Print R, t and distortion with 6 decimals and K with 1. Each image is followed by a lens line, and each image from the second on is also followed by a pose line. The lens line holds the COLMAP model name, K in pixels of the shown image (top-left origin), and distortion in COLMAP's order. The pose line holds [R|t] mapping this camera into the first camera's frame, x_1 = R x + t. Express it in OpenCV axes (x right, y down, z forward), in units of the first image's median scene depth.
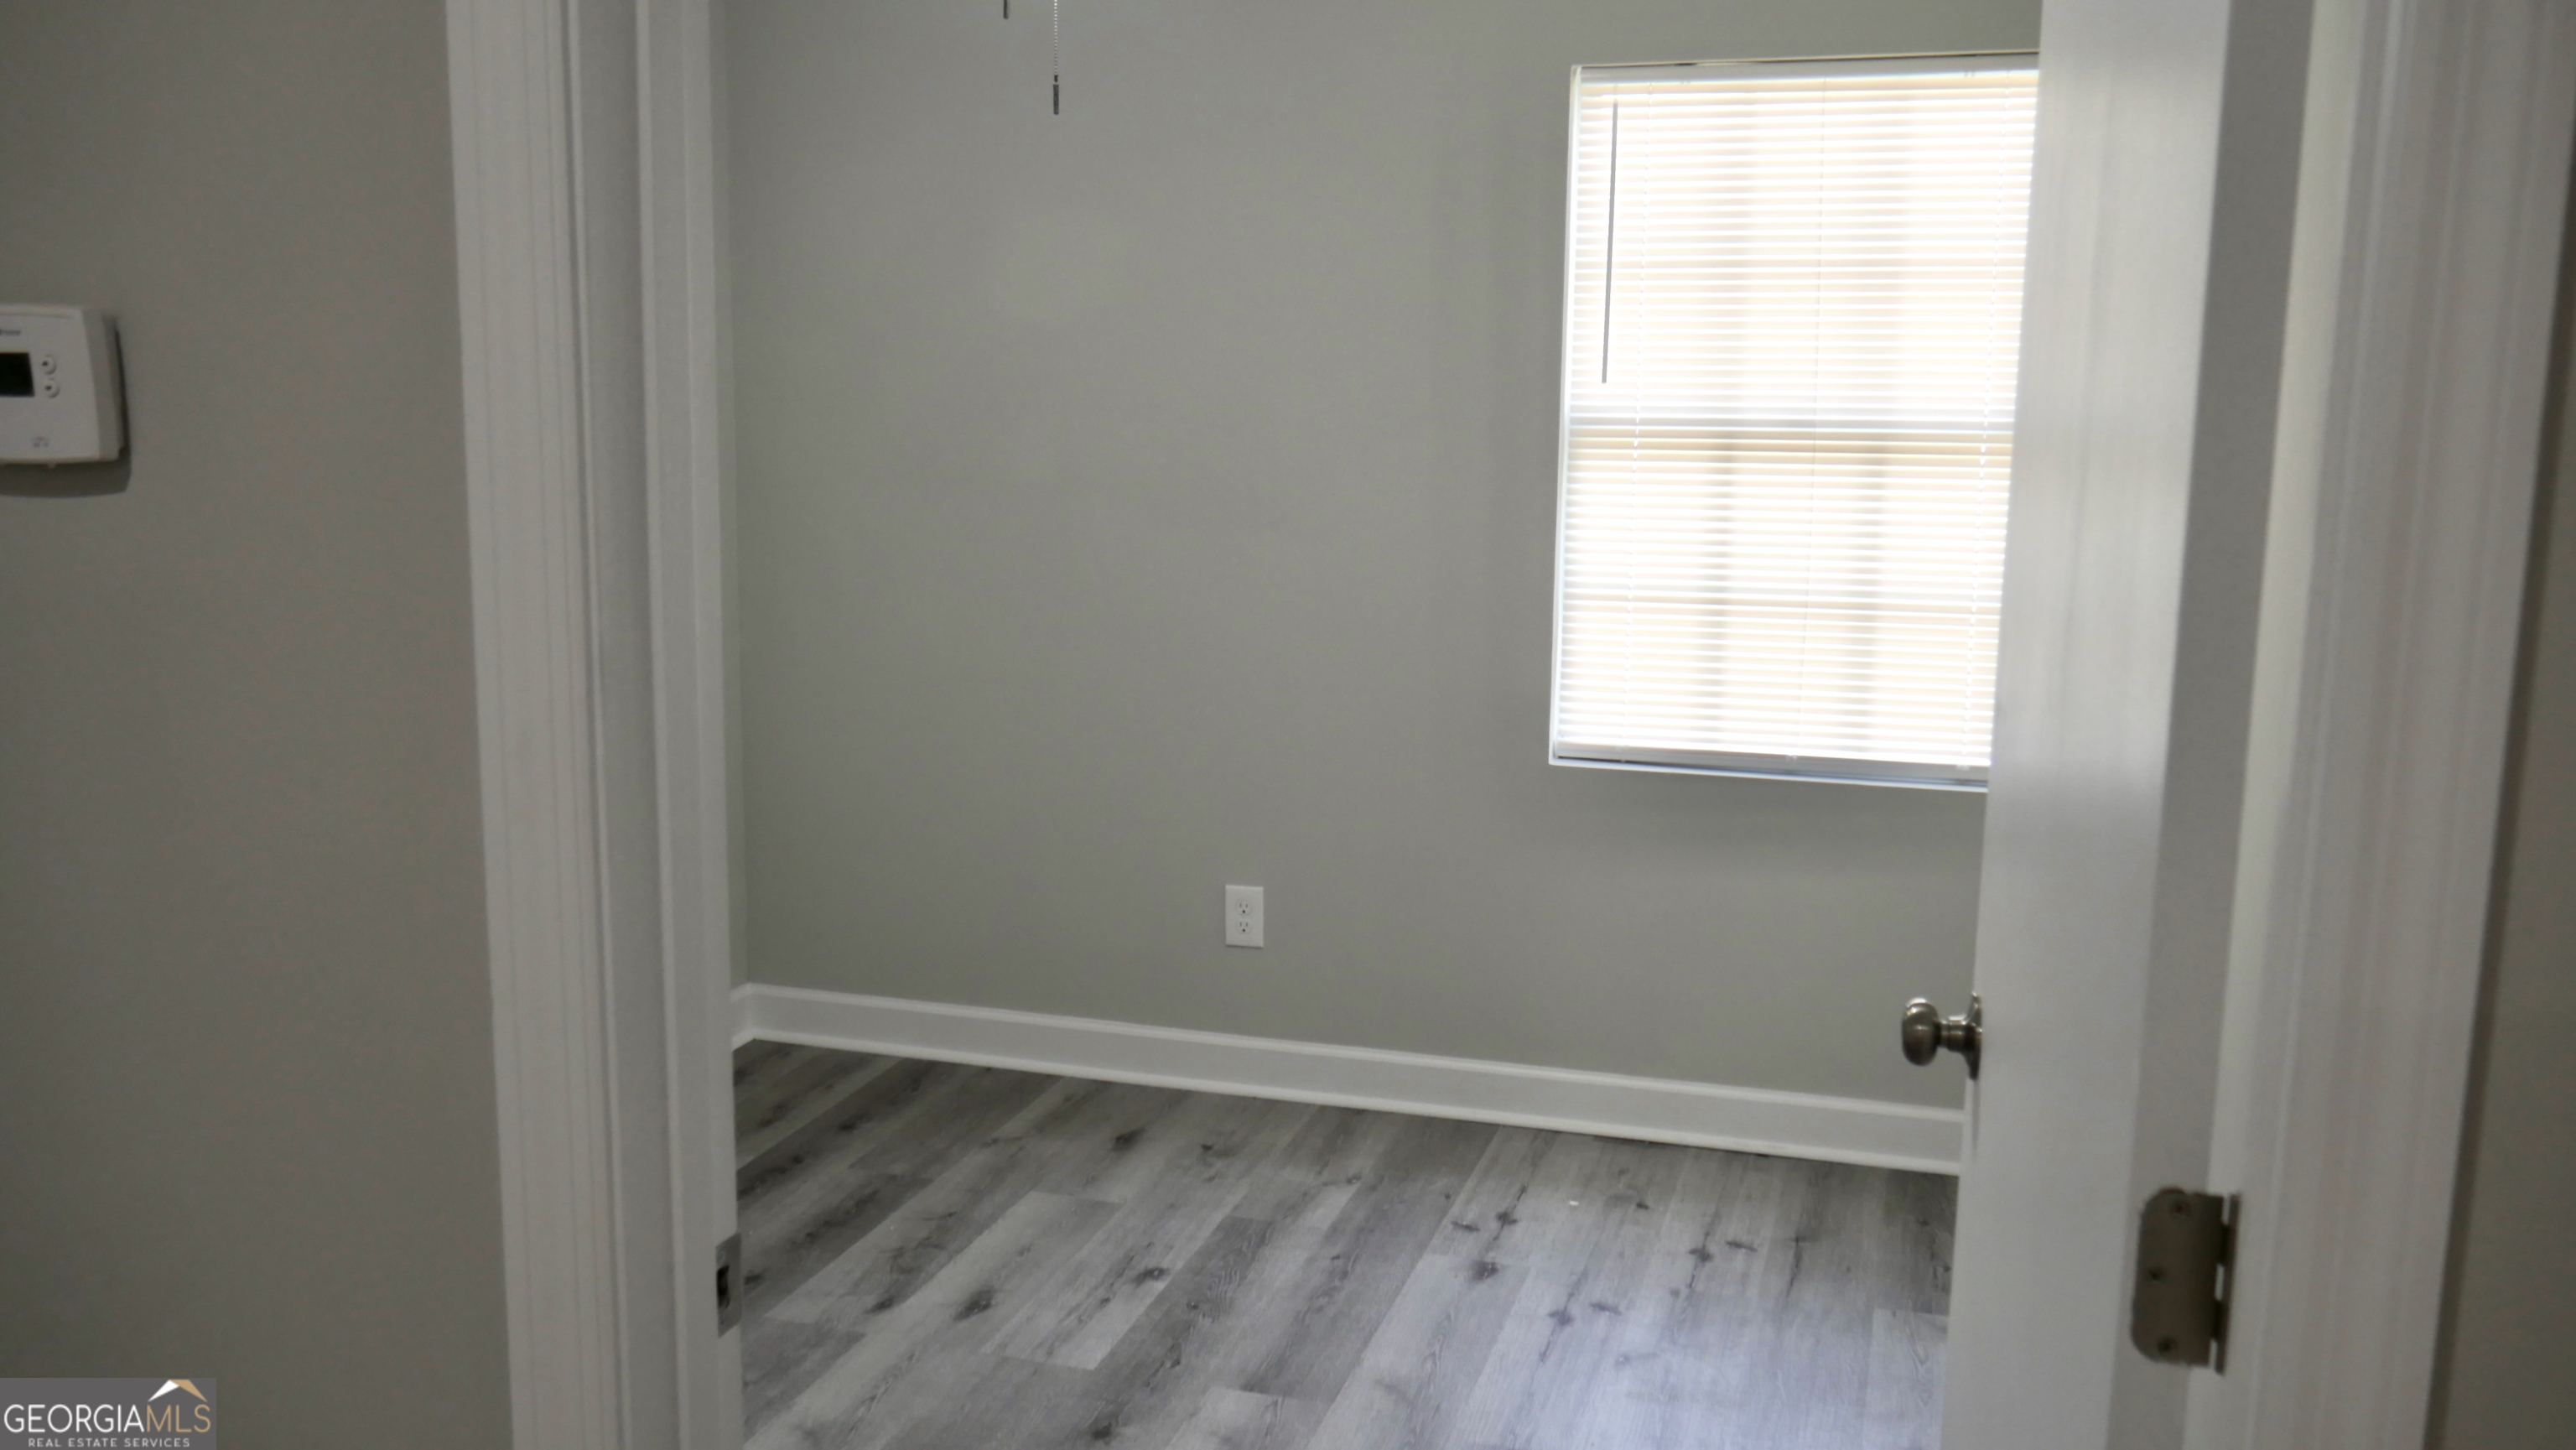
lens RADIAL K [[2180.8, 0, 1288.0], [0, 2180.8, 725.0], [0, 0, 1]] dist [-0.025061, 0.006223]
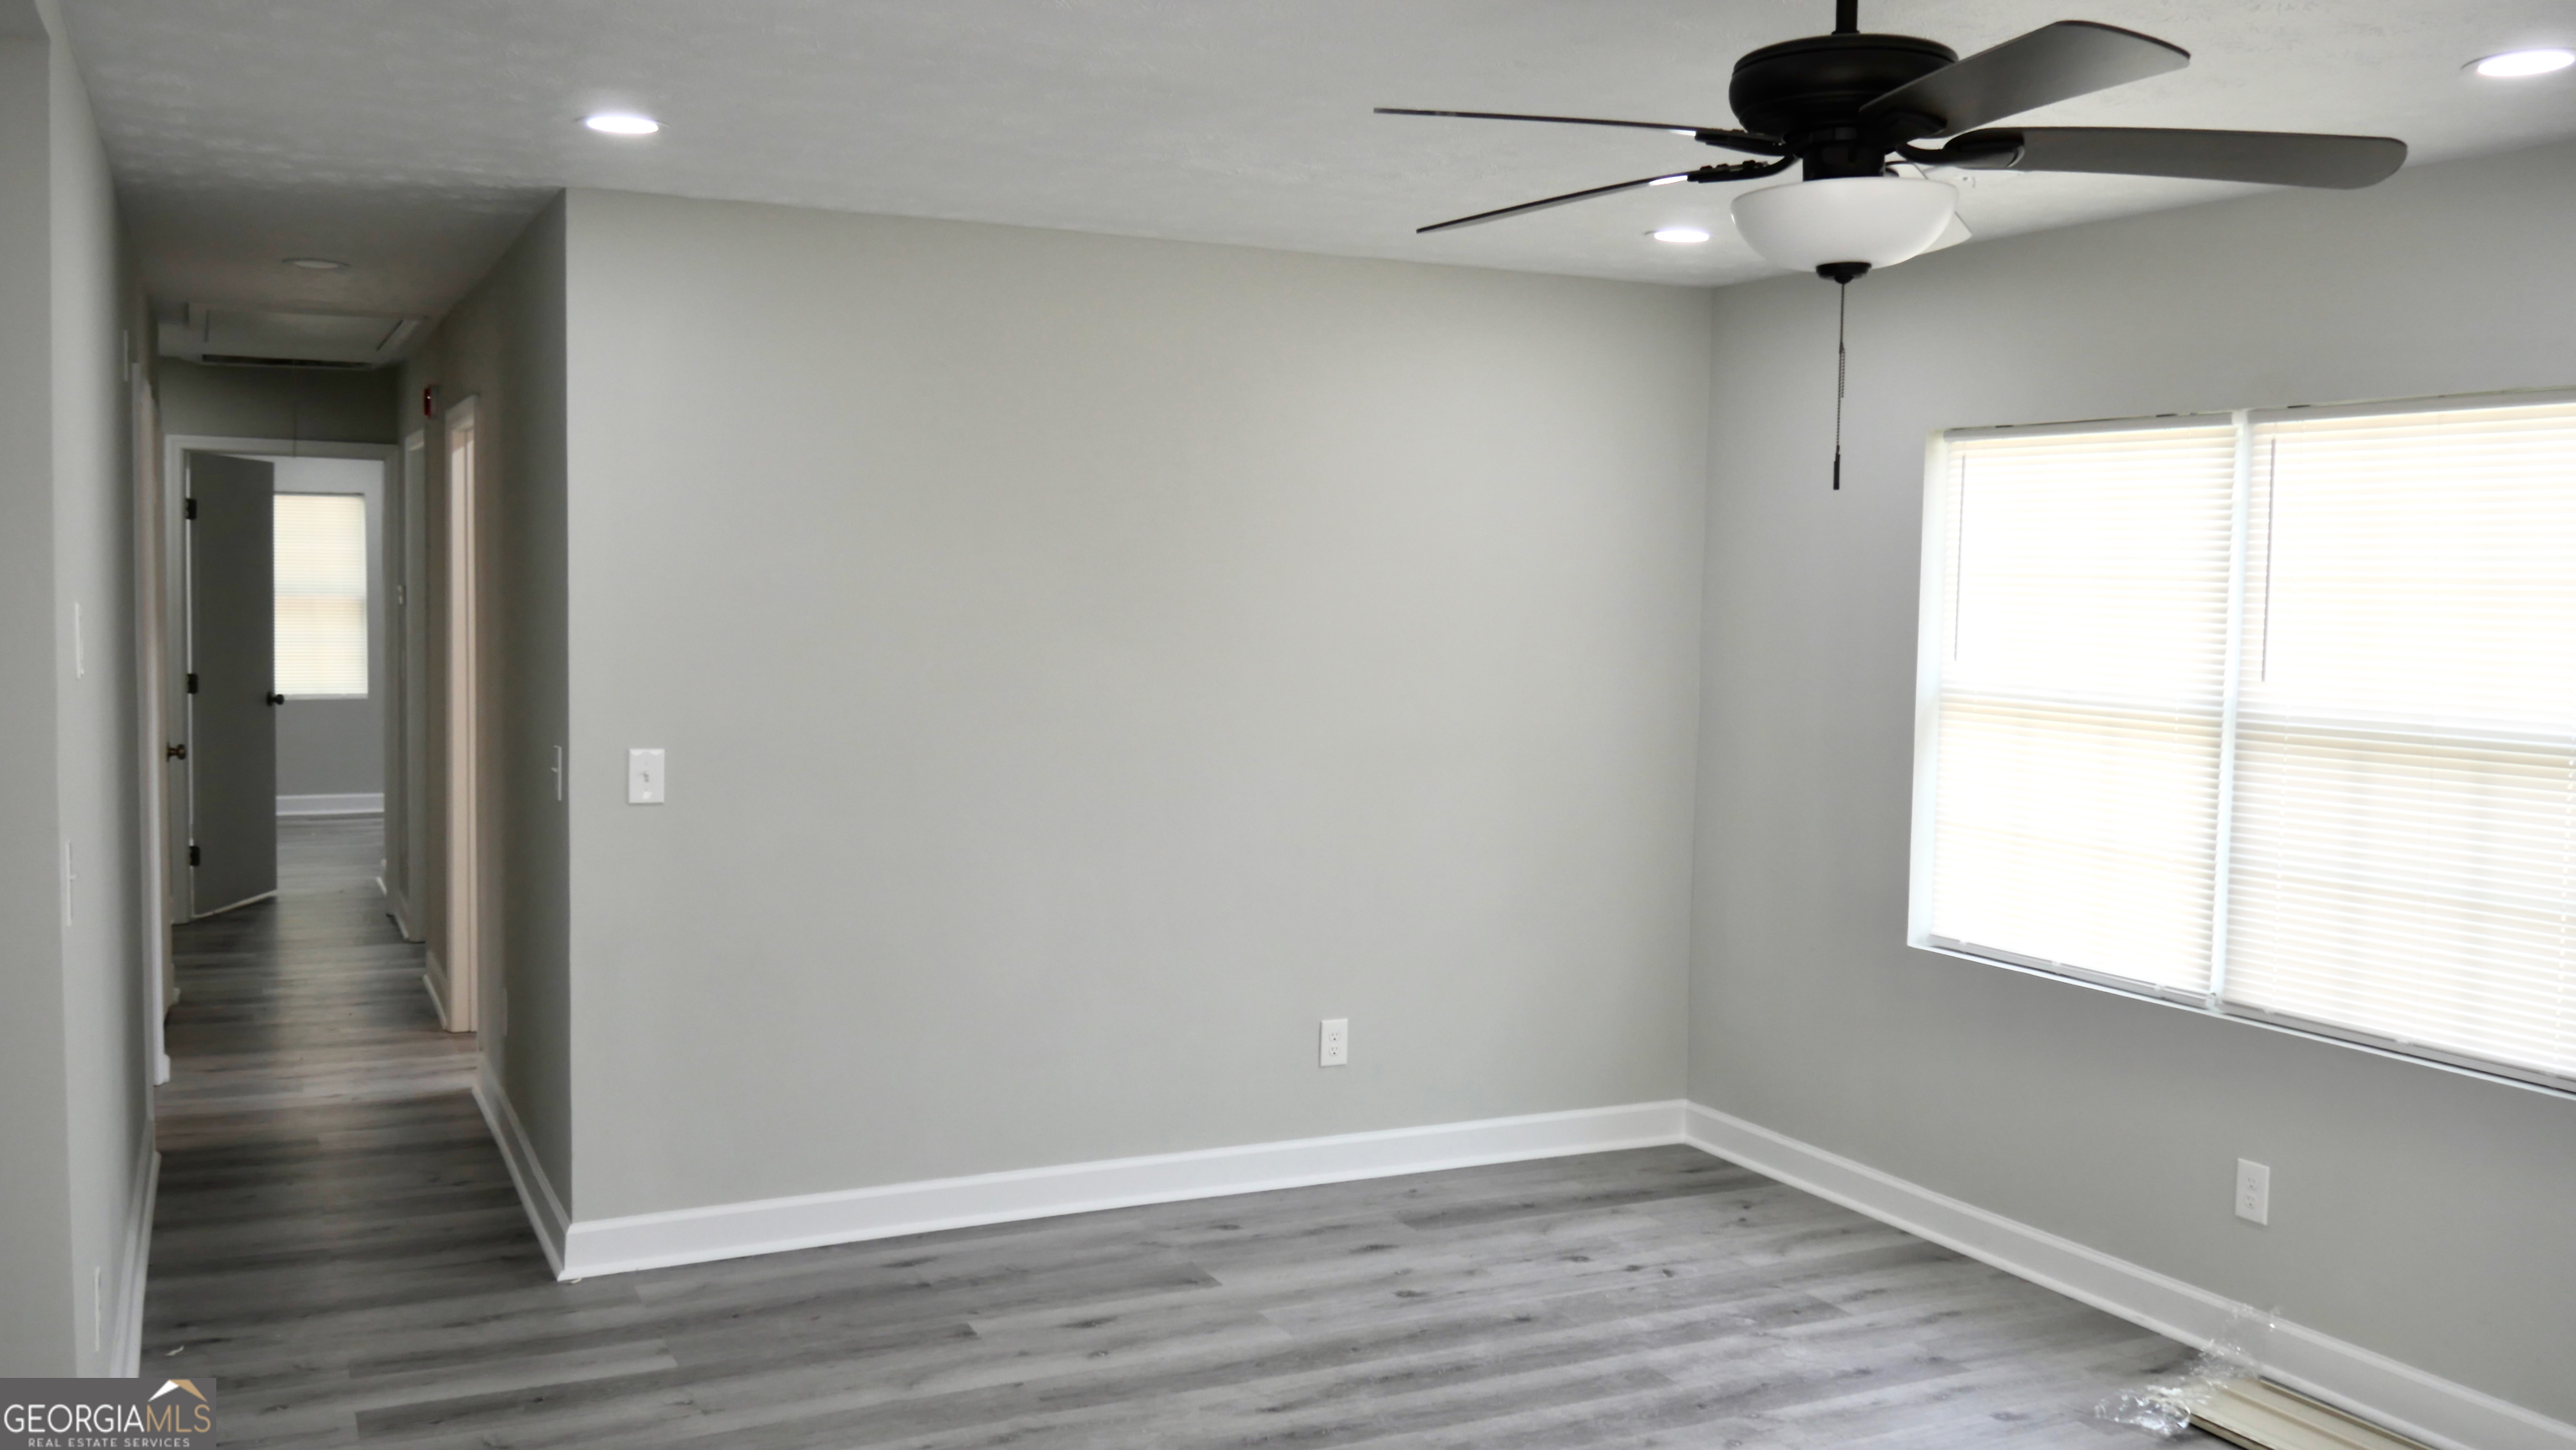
lens RADIAL K [[2234.0, 0, 1288.0], [0, 2234.0, 725.0], [0, 0, 1]] dist [-0.186806, -0.000385]
pose [[0.674876, 0.048436, -0.736340, 0.894798], [-0.144448, 0.987211, -0.067452, 0.028571], [0.723656, 0.151885, 0.673241, -0.191443]]
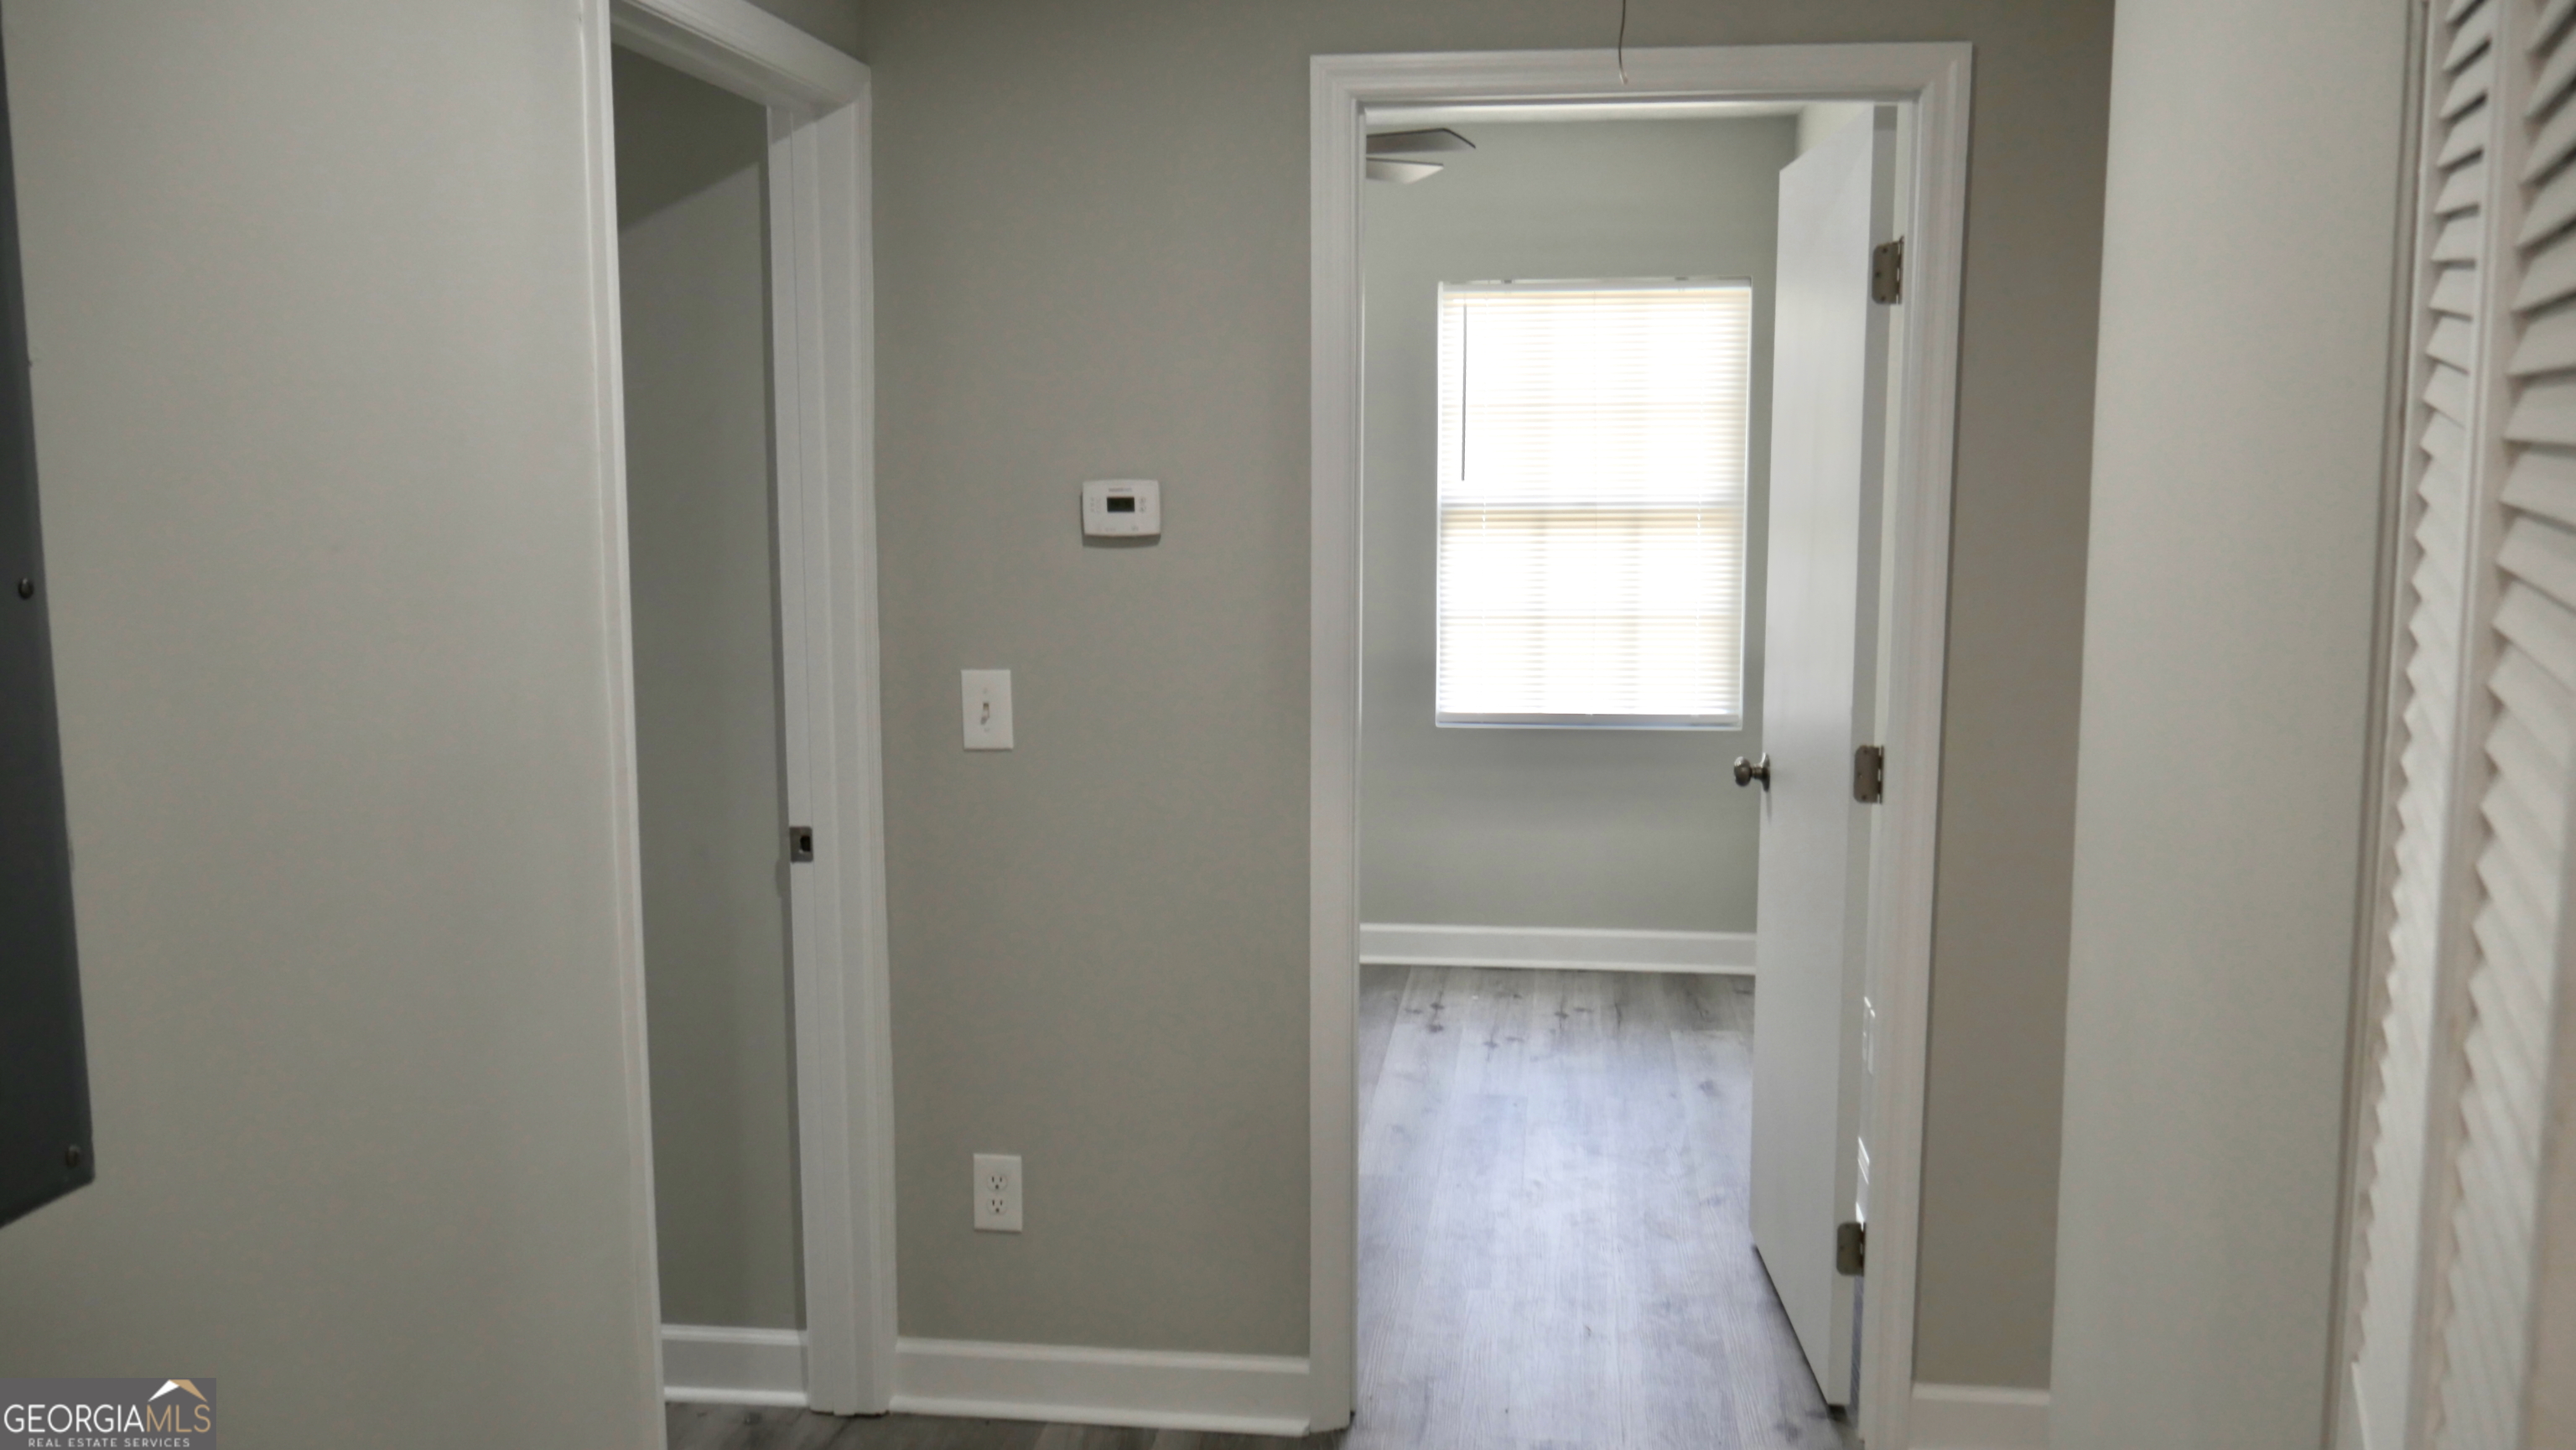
lens RADIAL K [[2180.8, 0, 1288.0], [0, 2180.8, 725.0], [0, 0, 1]] dist [-0.025061, 0.006223]
pose [[0.985290, -0.036860, 0.166868, -0.256342], [0.042865, 0.998551, -0.032527, 0.066826], [-0.165428, 0.039201, 0.985442, -0.538637]]
